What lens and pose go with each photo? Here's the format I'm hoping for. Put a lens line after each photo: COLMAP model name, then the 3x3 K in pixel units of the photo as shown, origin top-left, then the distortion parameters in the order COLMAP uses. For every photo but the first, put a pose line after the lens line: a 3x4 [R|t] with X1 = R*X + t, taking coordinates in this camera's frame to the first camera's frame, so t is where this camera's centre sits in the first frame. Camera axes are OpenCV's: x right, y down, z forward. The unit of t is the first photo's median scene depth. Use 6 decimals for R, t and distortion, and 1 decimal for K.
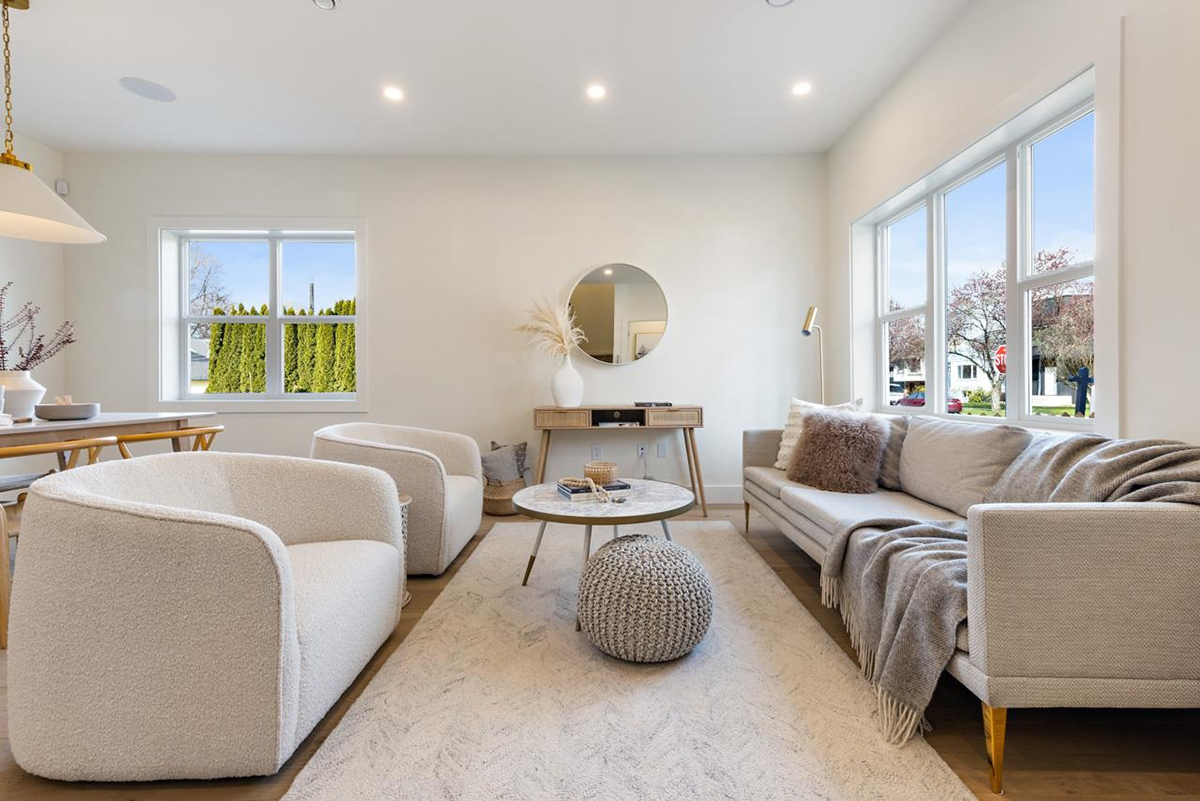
lens RADIAL K [[510.4, 0, 600.2], [0, 510.4, 390.2], [0, 0, 1]] dist [0.002639, 0.000194]
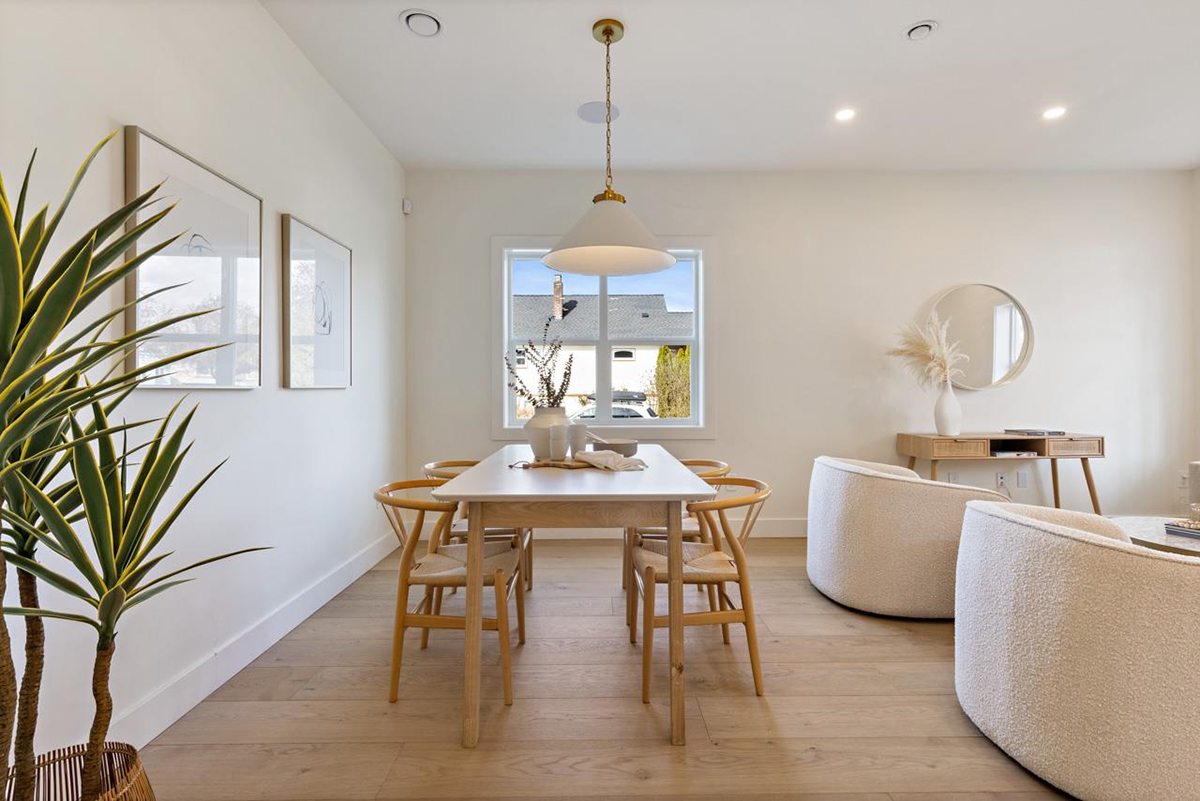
lens RADIAL K [[564.4, 0, 599.4], [0, 564.4, 391.3], [0, 0, 1]] dist [0.012126, -0.000989]
pose [[0.998711, 0.004652, 0.050535, -0.803640], [-0.003908, 0.999883, -0.014806, -0.032303], [-0.050598, 0.014589, 0.998613, -0.027527]]
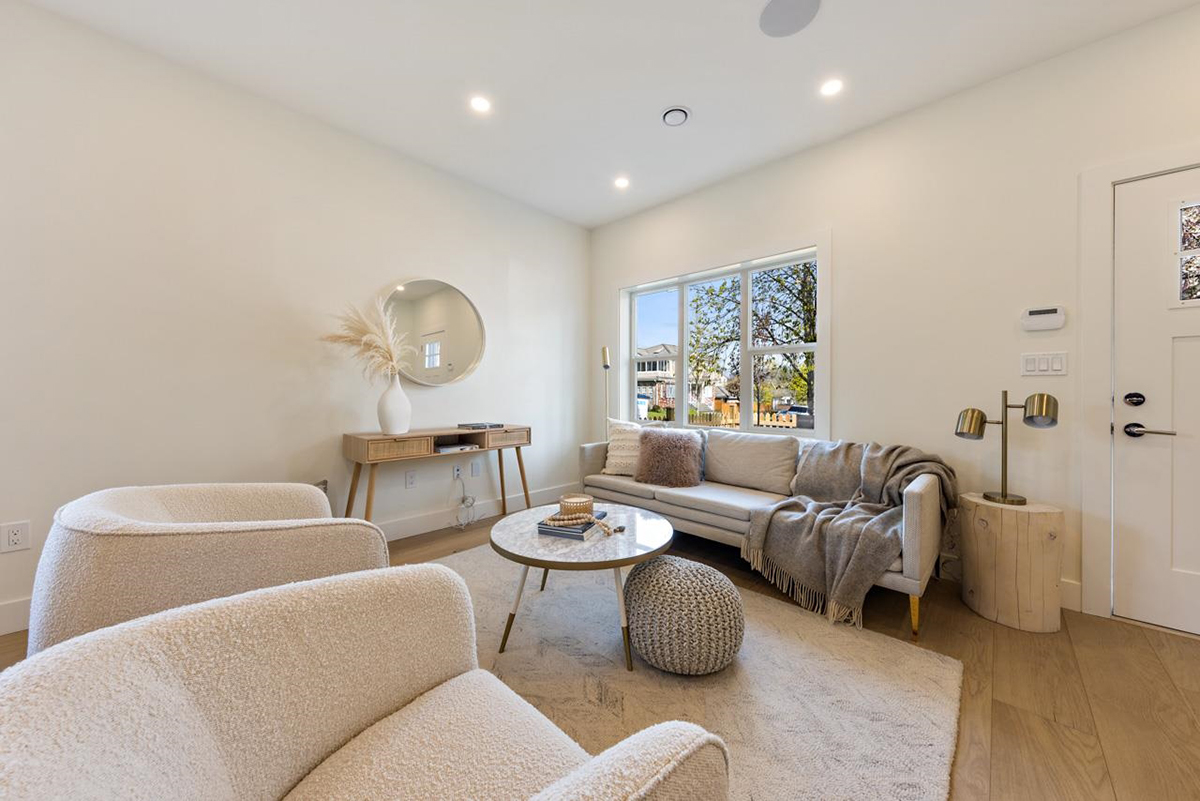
lens RADIAL K [[419.6, 0, 599.1], [0, 419.6, 395.1], [0, 0, 1]] dist [-0.000480, -0.000137]
pose [[0.681859, 0.007846, 0.731442, -0.370041], [-0.004402, 0.999968, -0.006623, -0.031315], [-0.731471, 0.001295, 0.681872, 0.261777]]
